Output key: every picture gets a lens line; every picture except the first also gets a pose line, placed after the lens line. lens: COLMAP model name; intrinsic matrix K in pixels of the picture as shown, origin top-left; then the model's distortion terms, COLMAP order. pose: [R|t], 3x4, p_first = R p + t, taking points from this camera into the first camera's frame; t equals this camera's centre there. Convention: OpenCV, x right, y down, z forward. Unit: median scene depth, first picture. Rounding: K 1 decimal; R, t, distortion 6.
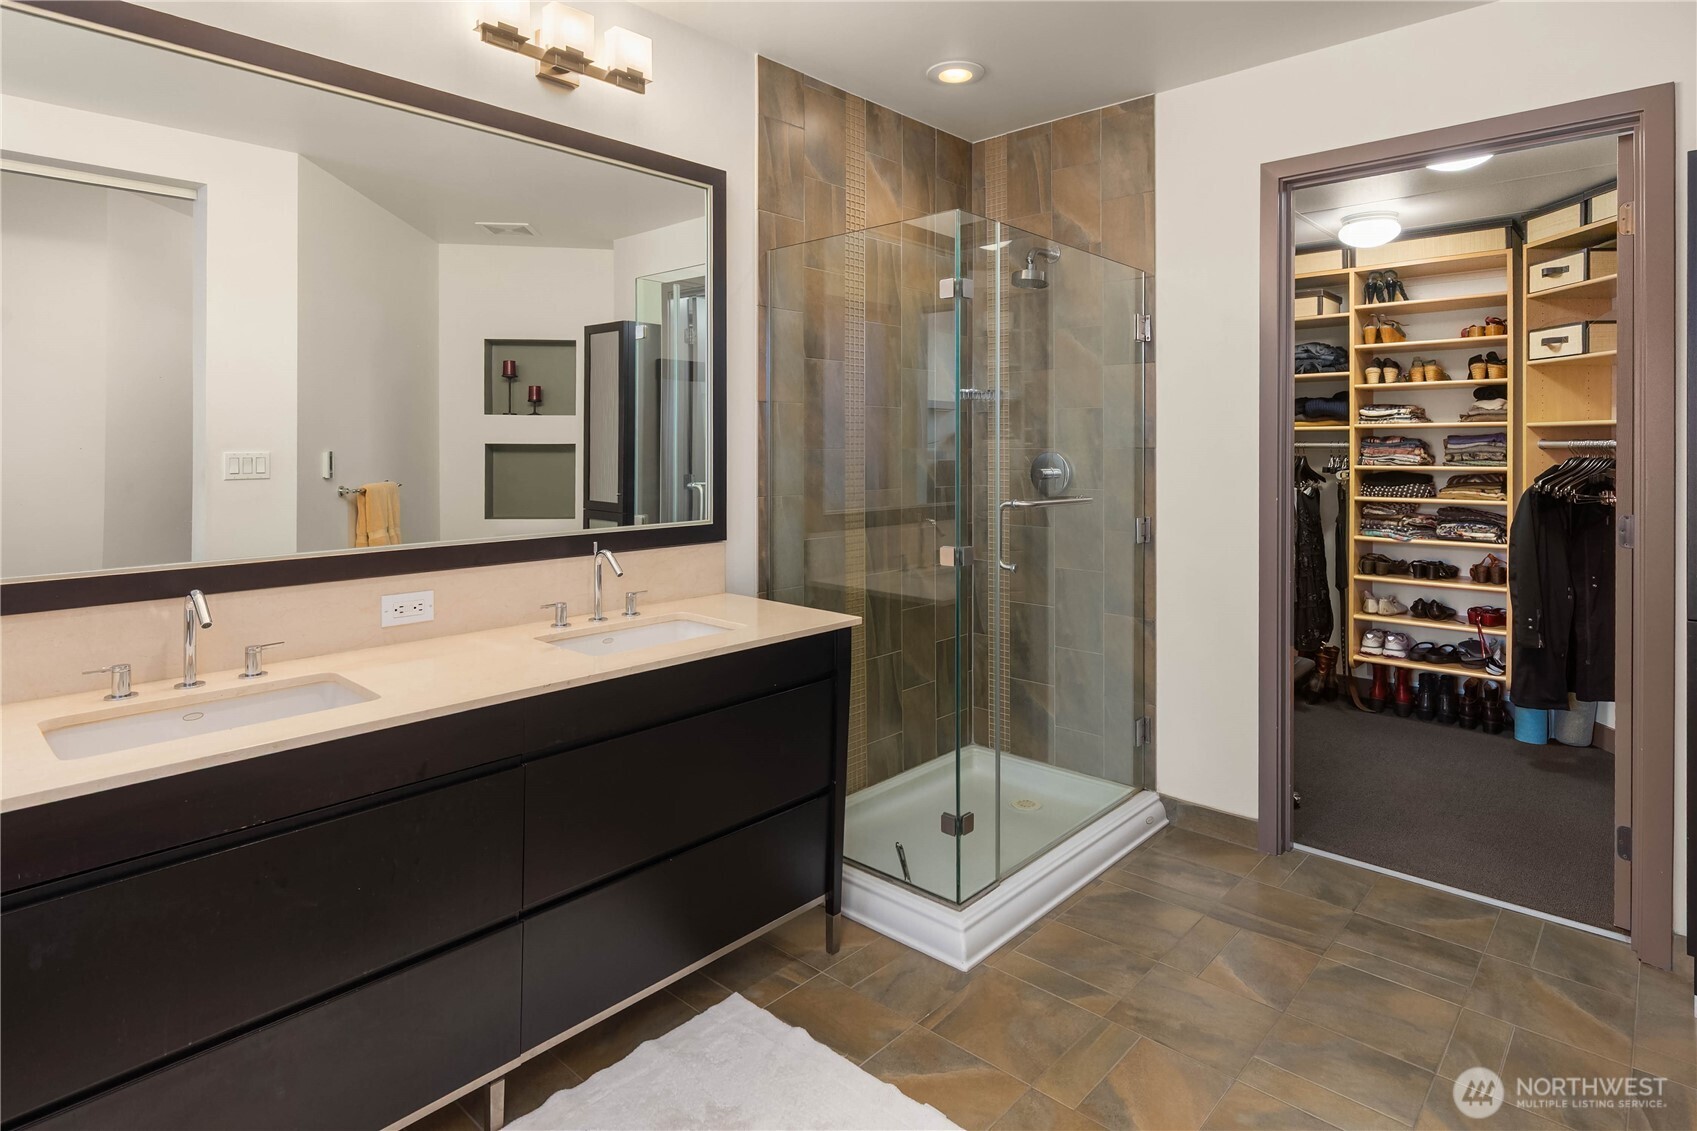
lens RADIAL K [[922.6, 0, 839.4], [0, 922.6, 449.4], [0, 0, 1]] dist [-0.010389, -0.001116]
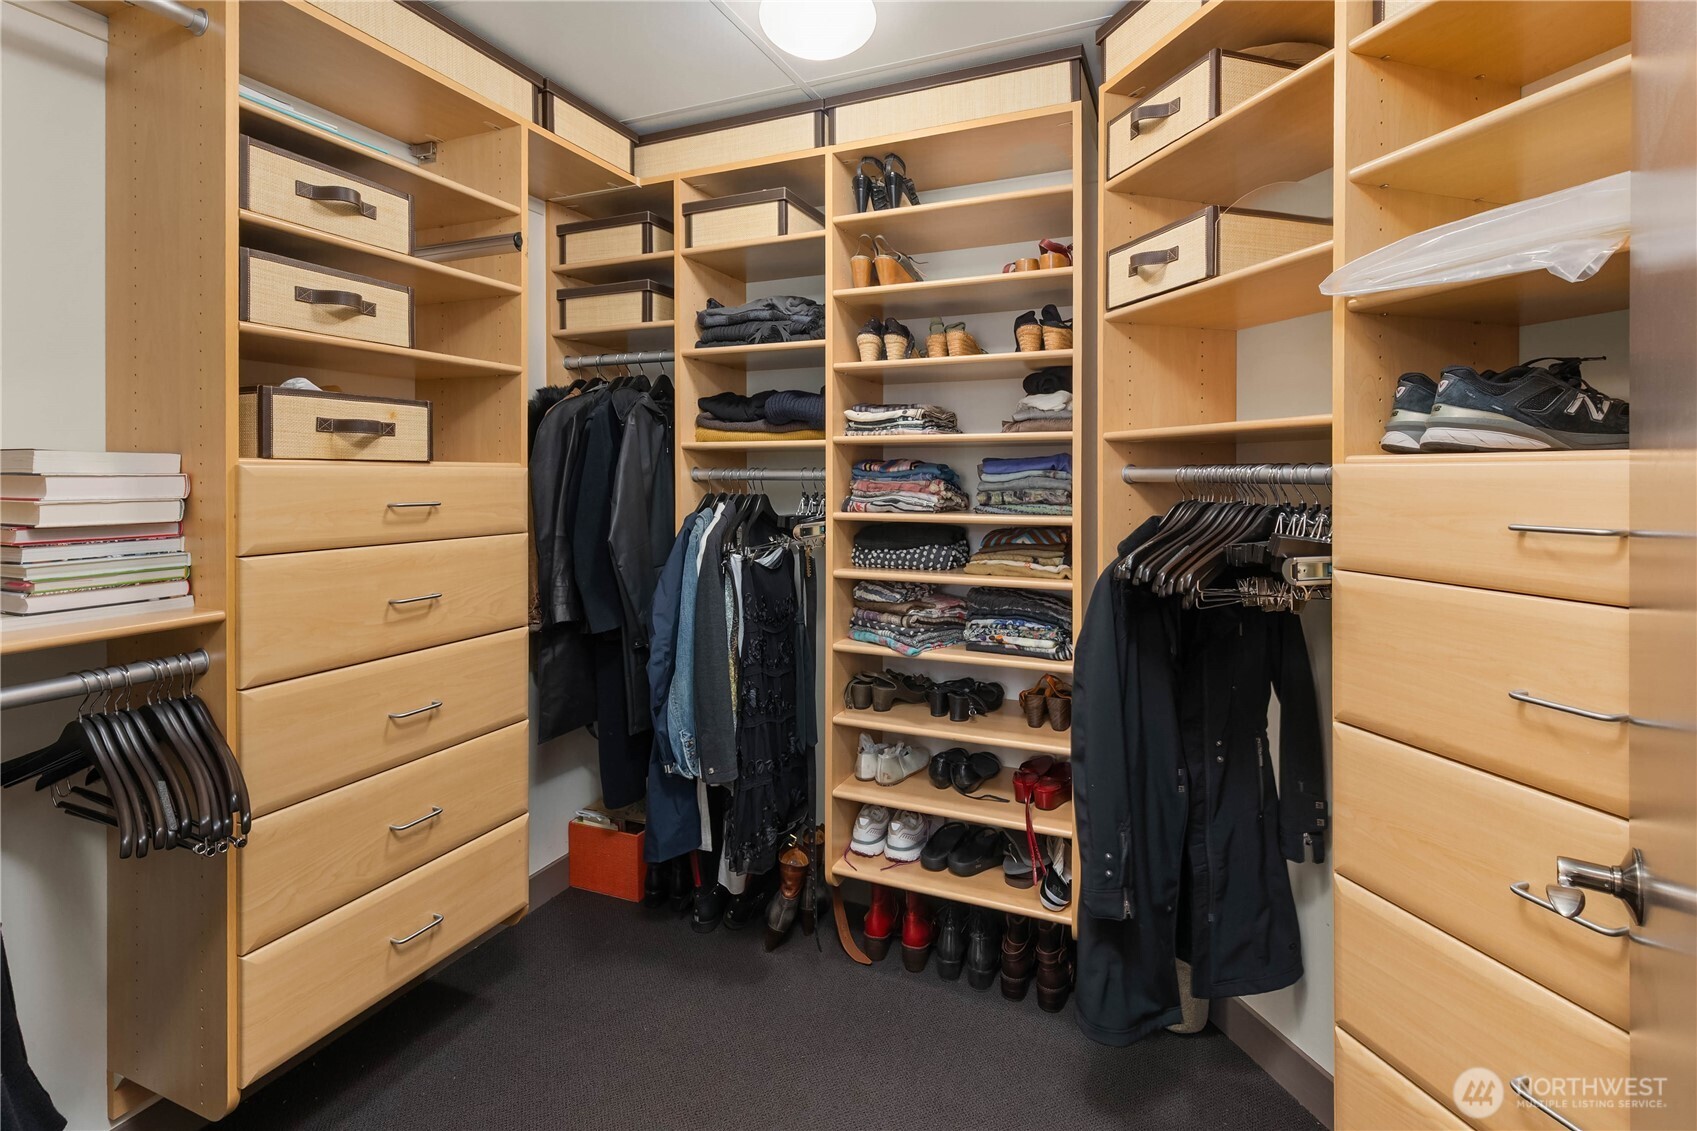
lens RADIAL K [[767.8, 0, 876.1], [0, 767.8, 477.6], [0, 0, 1]] dist [0.004503, 0.000586]
pose [[0.936624, -0.001440, 0.350334, 0.441999], [0.000862, 0.999998, 0.001805, -0.004059], [-0.350335, -0.001388, 0.936623, 0.591876]]
